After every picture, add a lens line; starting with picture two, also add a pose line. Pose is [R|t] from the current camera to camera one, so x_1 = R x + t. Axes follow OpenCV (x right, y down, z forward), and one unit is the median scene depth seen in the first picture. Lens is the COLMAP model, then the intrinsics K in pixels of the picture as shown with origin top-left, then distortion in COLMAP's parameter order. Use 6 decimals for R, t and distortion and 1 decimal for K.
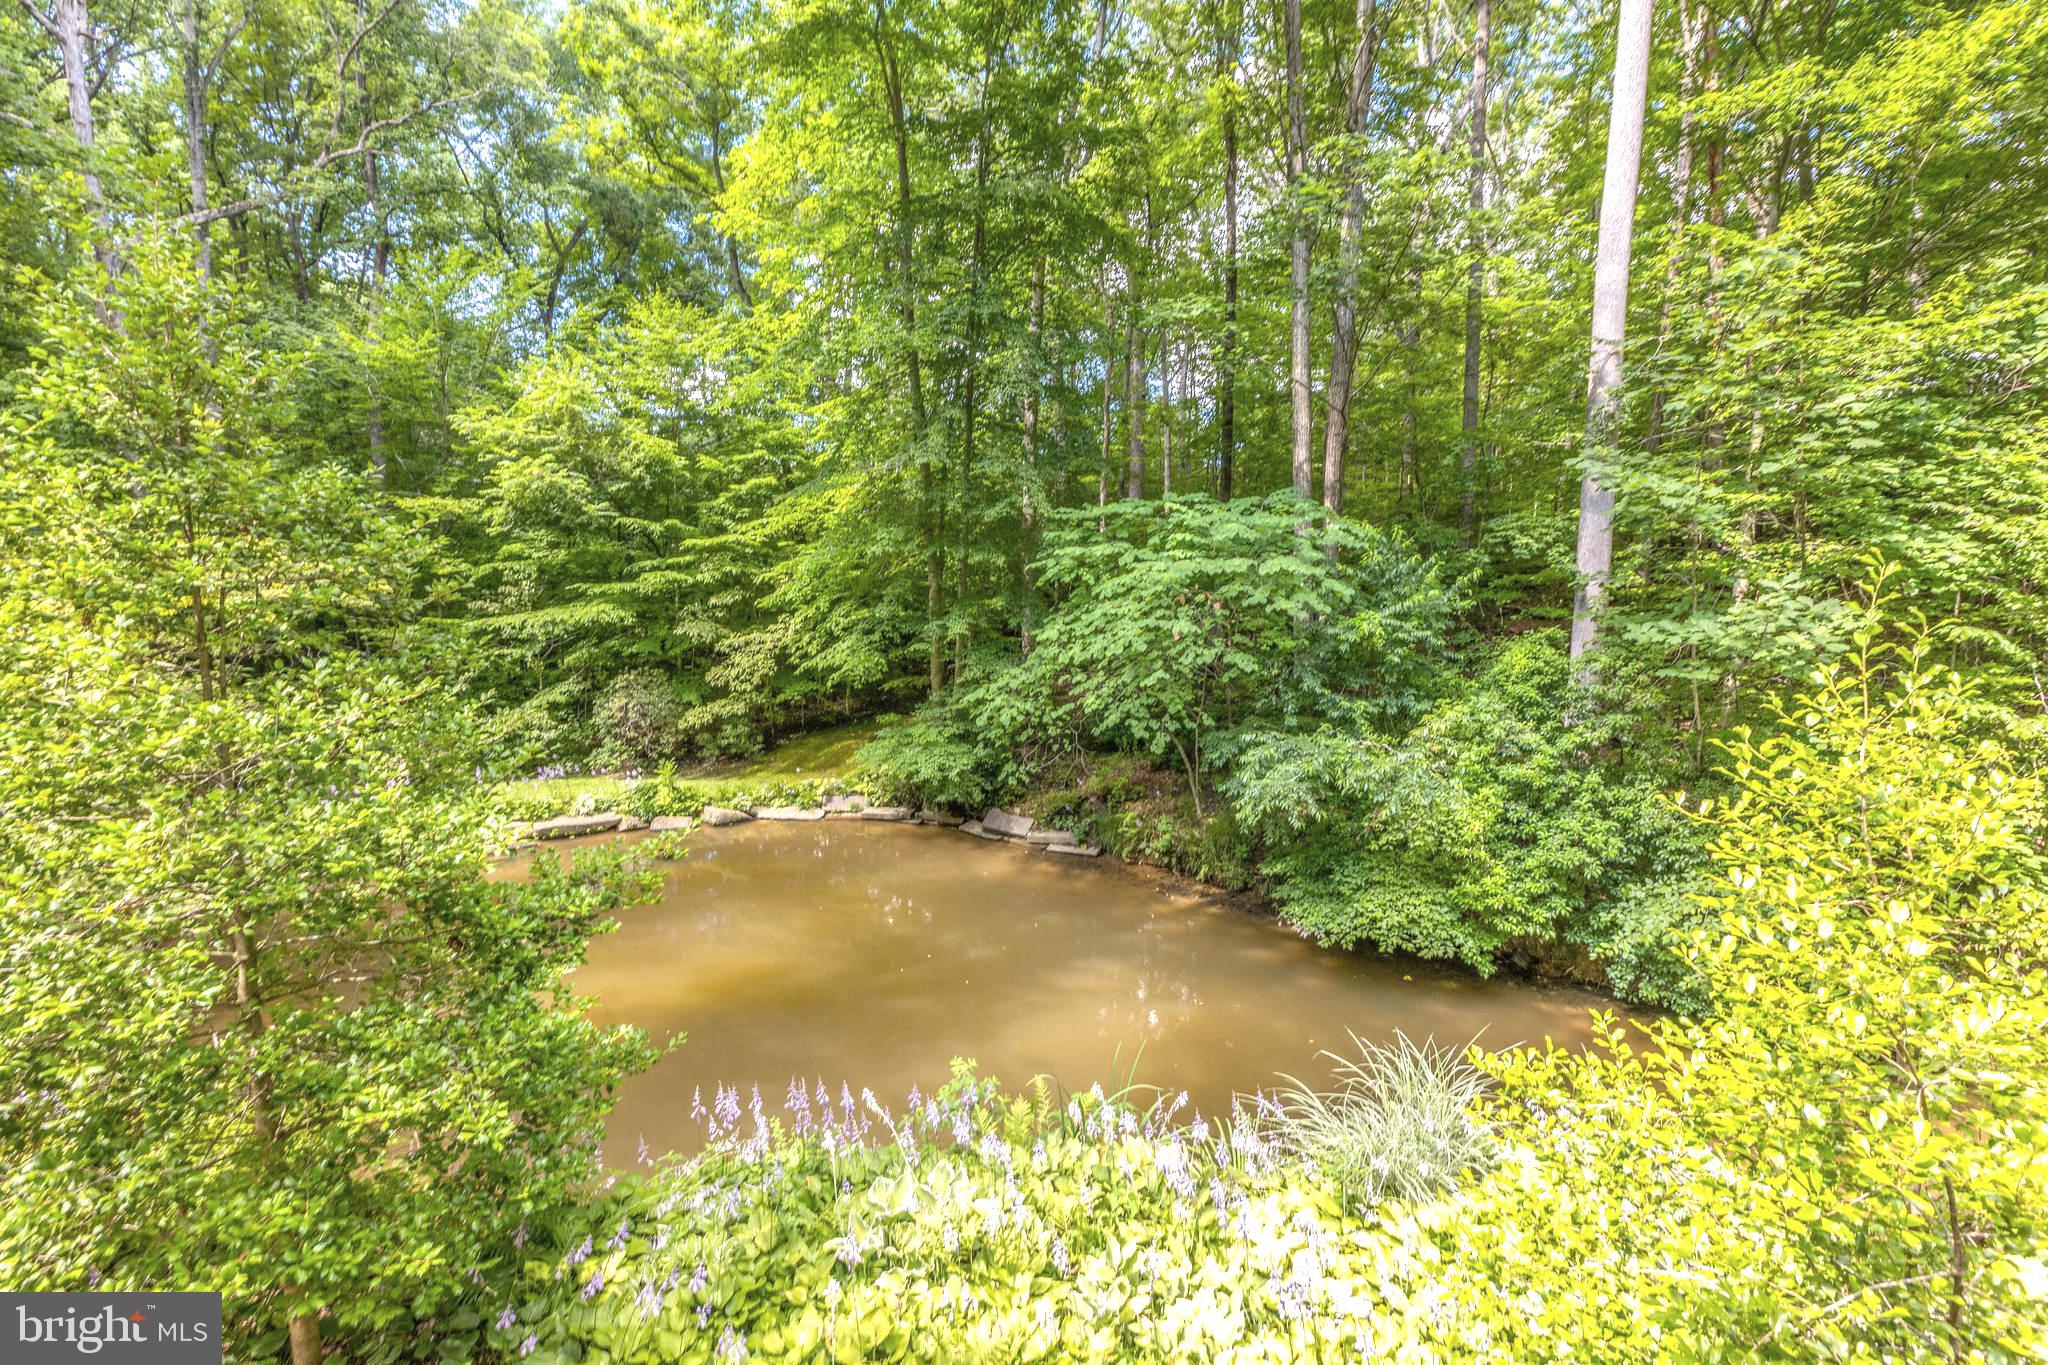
lens RADIAL K [[932.3, 0, 1024.0], [0, 932.3, 682.5], [0, 0, 1]] dist [0.002771, 0.000203]
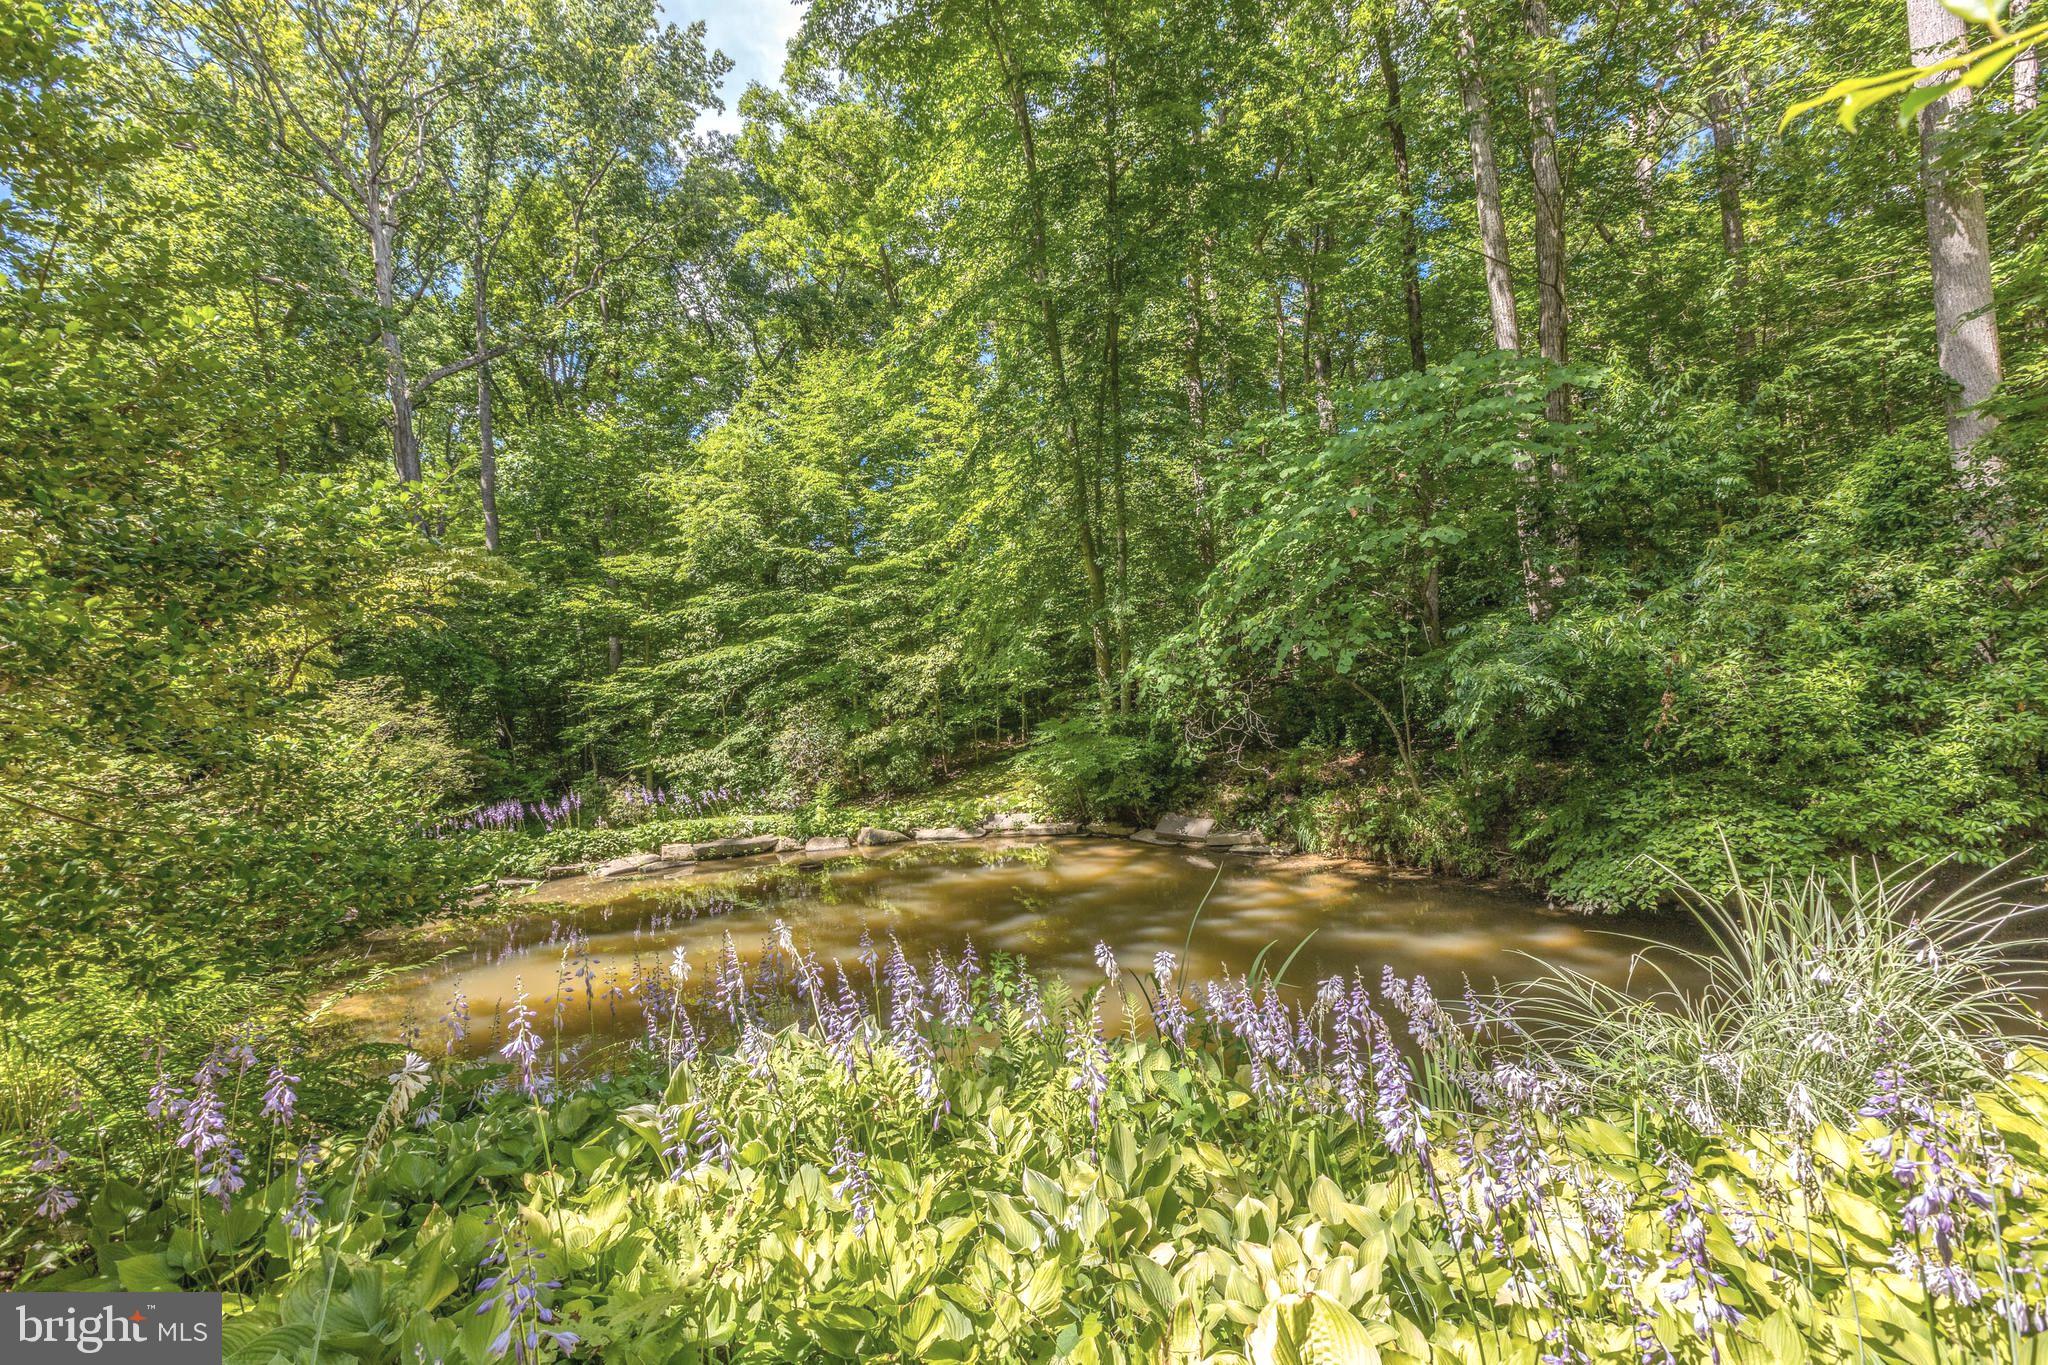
lens RADIAL K [[932.3, 0, 1024.0], [0, 932.3, 682.5], [0, 0, 1]] dist [0.002771, 0.000203]
pose [[0.969962, -0.069405, -0.233145, 0.040008], [0.043479, 0.992464, -0.114559, 0.092544], [0.239339, 0.100981, 0.965671, 0.106521]]
